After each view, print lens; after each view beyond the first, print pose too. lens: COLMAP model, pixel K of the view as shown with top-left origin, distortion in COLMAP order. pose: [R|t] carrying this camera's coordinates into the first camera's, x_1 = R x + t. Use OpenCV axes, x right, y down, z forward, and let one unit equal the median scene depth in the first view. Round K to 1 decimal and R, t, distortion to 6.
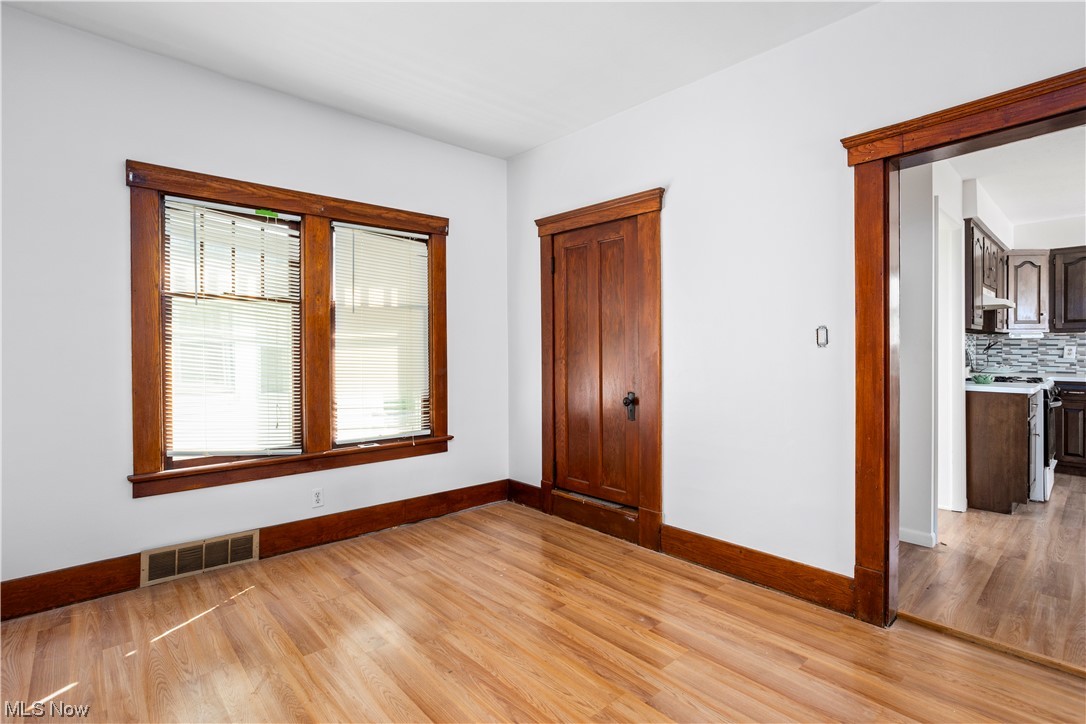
lens RADIAL K [[527.5, 0, 554.1], [0, 527.5, 349.5], [0, 0, 1]] dist [-0.043924, 0.026971]
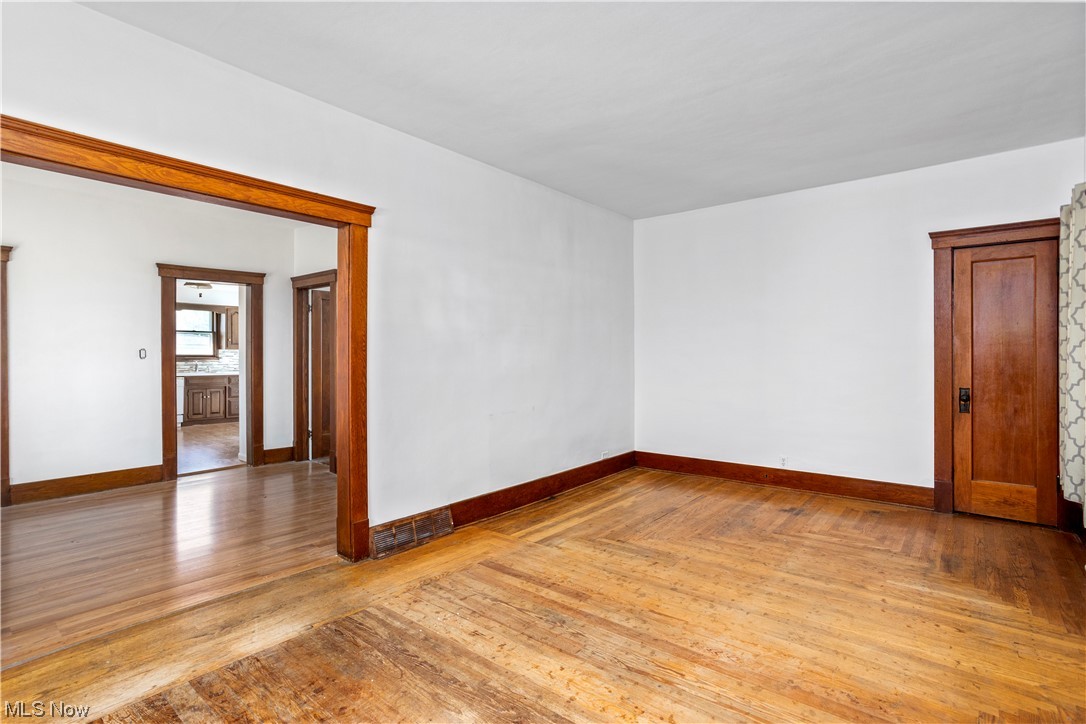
lens RADIAL K [[527.5, 0, 541.6], [0, 527.5, 357.0], [0, 0, 1]] dist [-0.043924, 0.026971]
pose [[-0.130870, -0.002399, 0.991397, -1.358511], [0.002315, 0.999994, 0.002725, -0.010952], [-0.991397, 0.002652, -0.130863, -0.228999]]
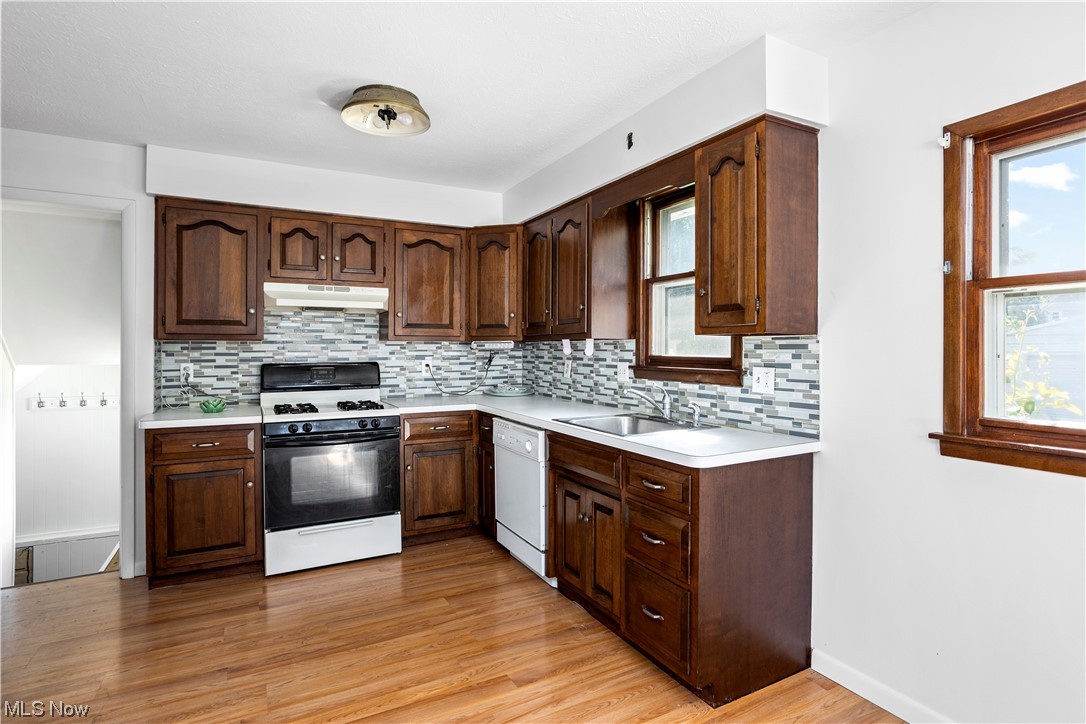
lens RADIAL K [[570.0, 0, 559.8], [0, 570.0, 349.8], [0, 0, 1]] dist [-0.026840, 0.002026]
pose [[0.970183, 0.001697, -0.242368, 1.901516], [-0.002186, 0.999996, -0.001745, -0.030891], [0.242364, 0.002222, 0.970183, 0.413501]]
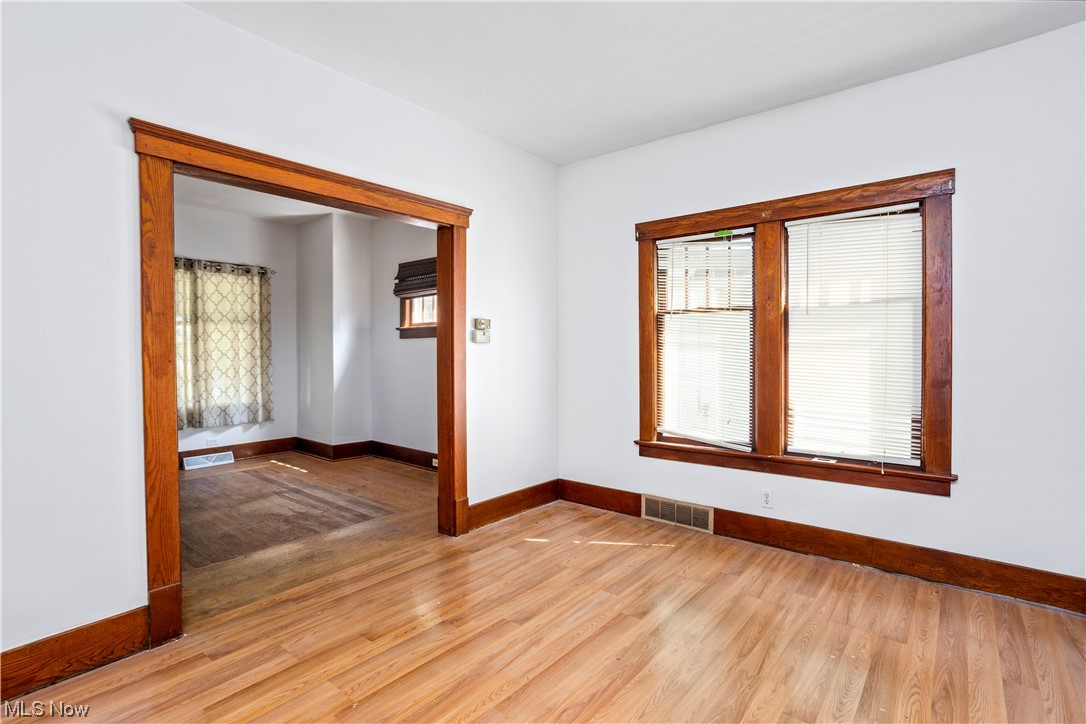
lens RADIAL K [[527.5, 0, 539.8], [0, 527.5, 362.9], [0, 0, 1]] dist [-0.043924, 0.026971]
pose [[0.135185, 0.020823, -0.990601, 0.513349], [0.002413, 0.999769, 0.021345, -0.005212], [0.990817, -0.005276, 0.135104, 0.438935]]
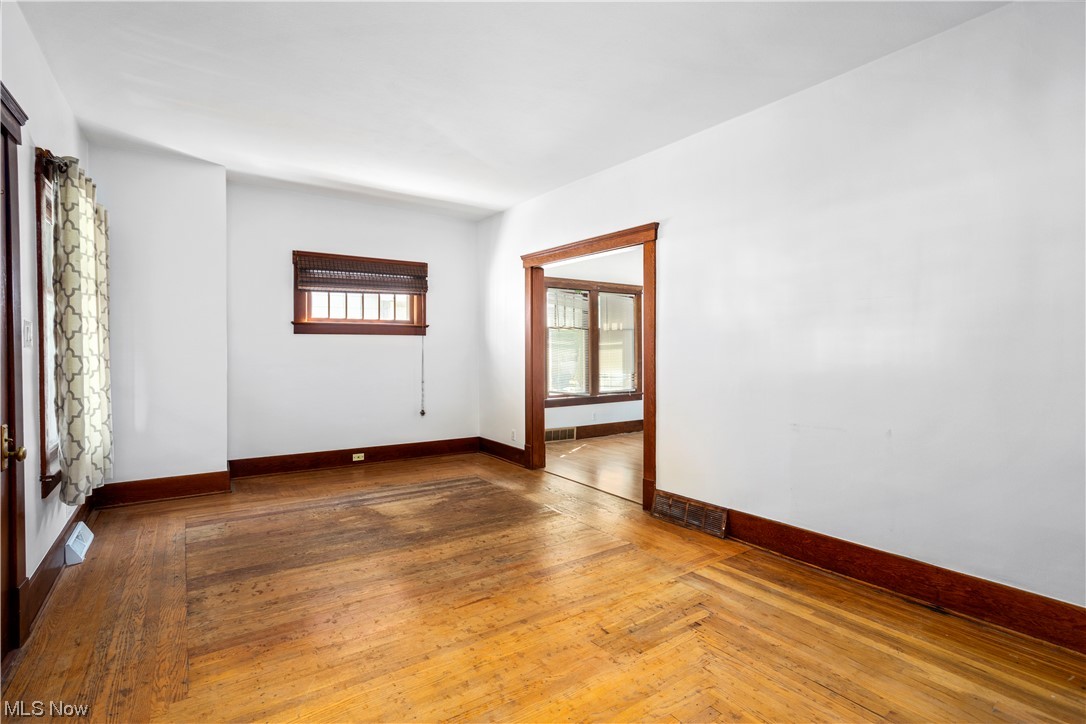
lens RADIAL K [[527.5, 0, 552.3], [0, 527.5, 355.2], [0, 0, 1]] dist [-0.043924, 0.026971]
pose [[0.992450, 0.001655, -0.122636, -0.368713], [-0.000195, 0.999929, 0.011913, -0.005698], [0.122647, -0.011799, 0.992380, -1.312510]]
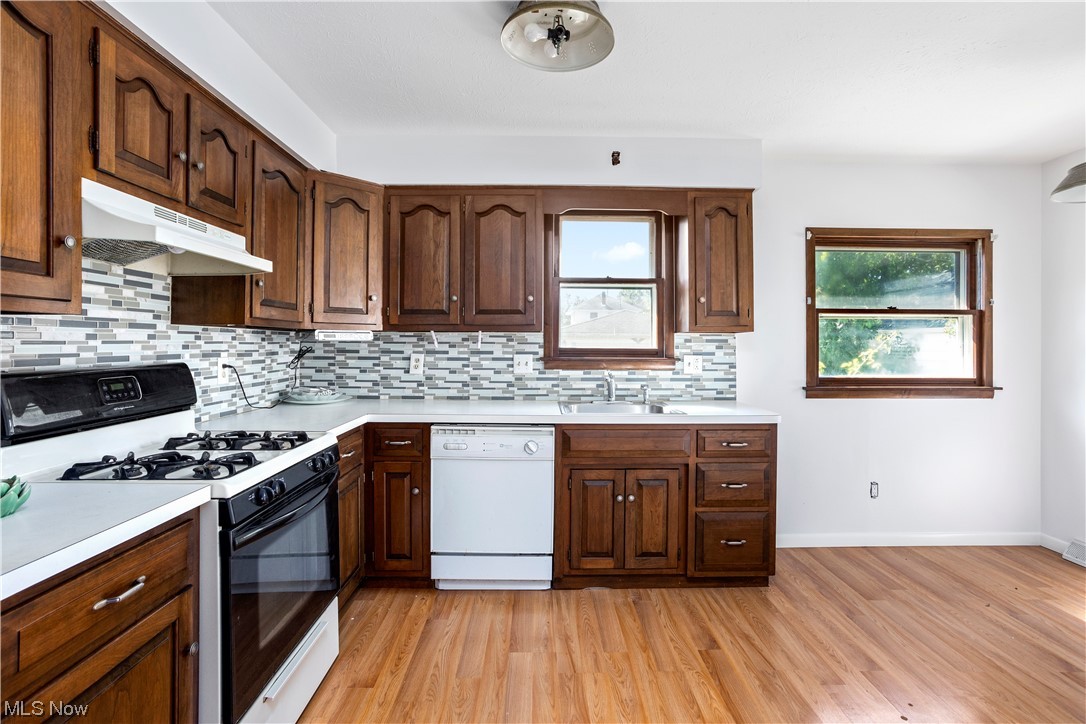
lens RADIAL K [[527.5, 0, 550.4], [0, 527.5, 341.8], [0, 0, 1]] dist [-0.043924, 0.026971]
pose [[0.661494, 0.007432, 0.749914, 1.031958], [-0.001772, 0.999964, -0.008347, -0.026125], [-0.749948, 0.004192, 0.661483, 0.769864]]
